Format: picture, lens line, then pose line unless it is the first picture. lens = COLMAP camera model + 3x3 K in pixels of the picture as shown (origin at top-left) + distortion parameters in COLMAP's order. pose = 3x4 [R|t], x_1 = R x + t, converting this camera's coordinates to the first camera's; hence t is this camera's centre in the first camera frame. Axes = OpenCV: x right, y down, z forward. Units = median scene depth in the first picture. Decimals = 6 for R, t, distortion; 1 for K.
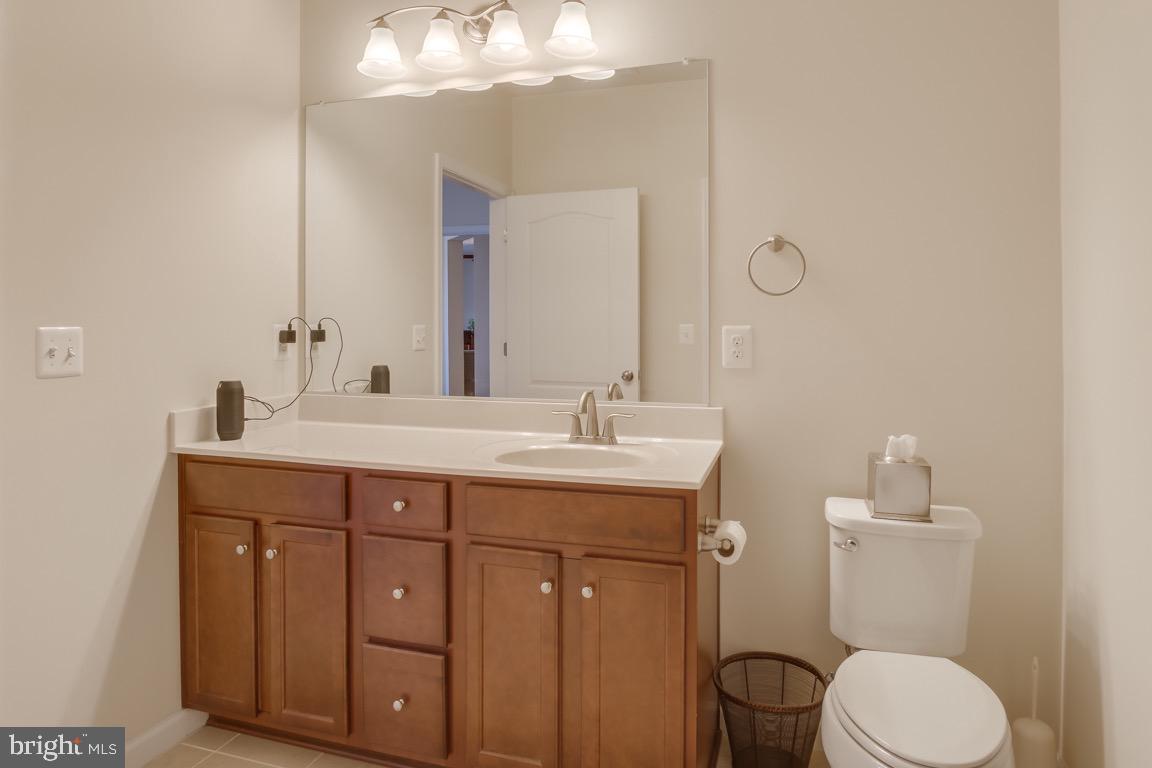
lens RADIAL K [[716.9, 0, 578.5], [0, 716.9, 318.7], [0, 0, 1]] dist [-0.021771, 0.002772]
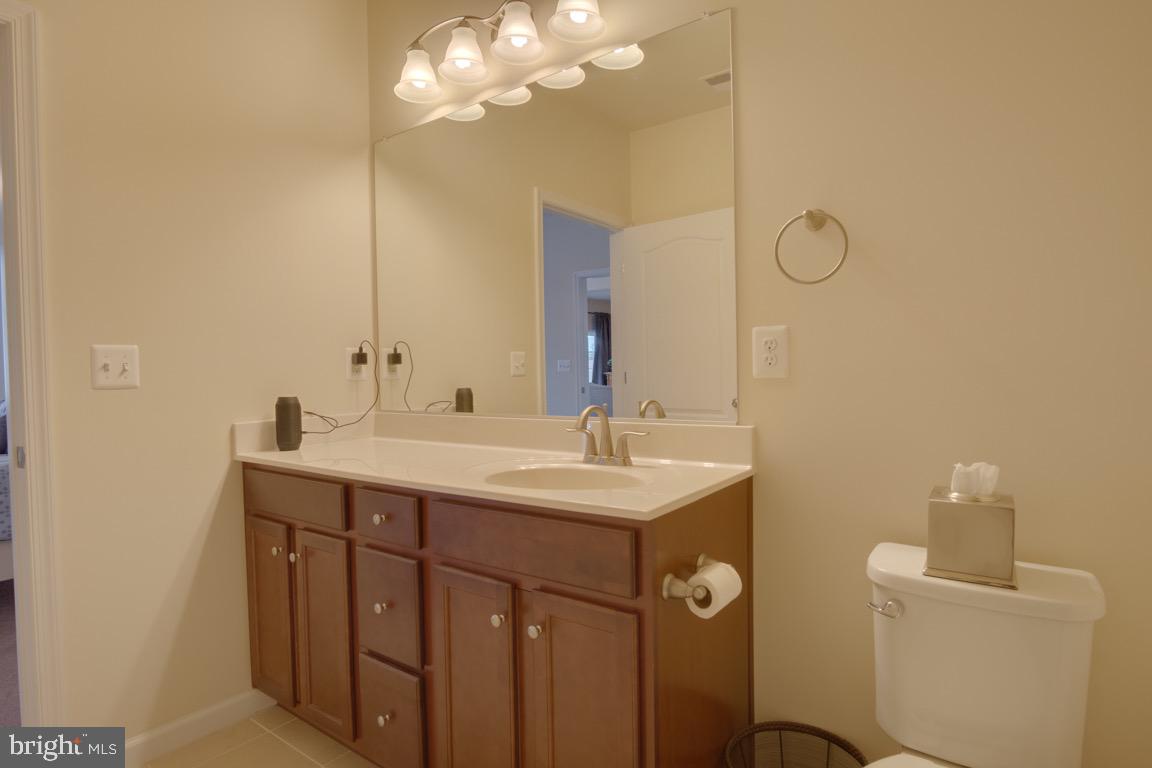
lens RADIAL K [[623.1, 0, 575.9], [0, 623.1, 382.1], [0, 0, 1]] dist [-0.024413, 0.002881]
pose [[0.944883, -0.011410, -0.327209, 0.249394], [0.020137, 0.999526, 0.023296, 0.053762], [0.326788, -0.028601, 0.944665, 0.259960]]
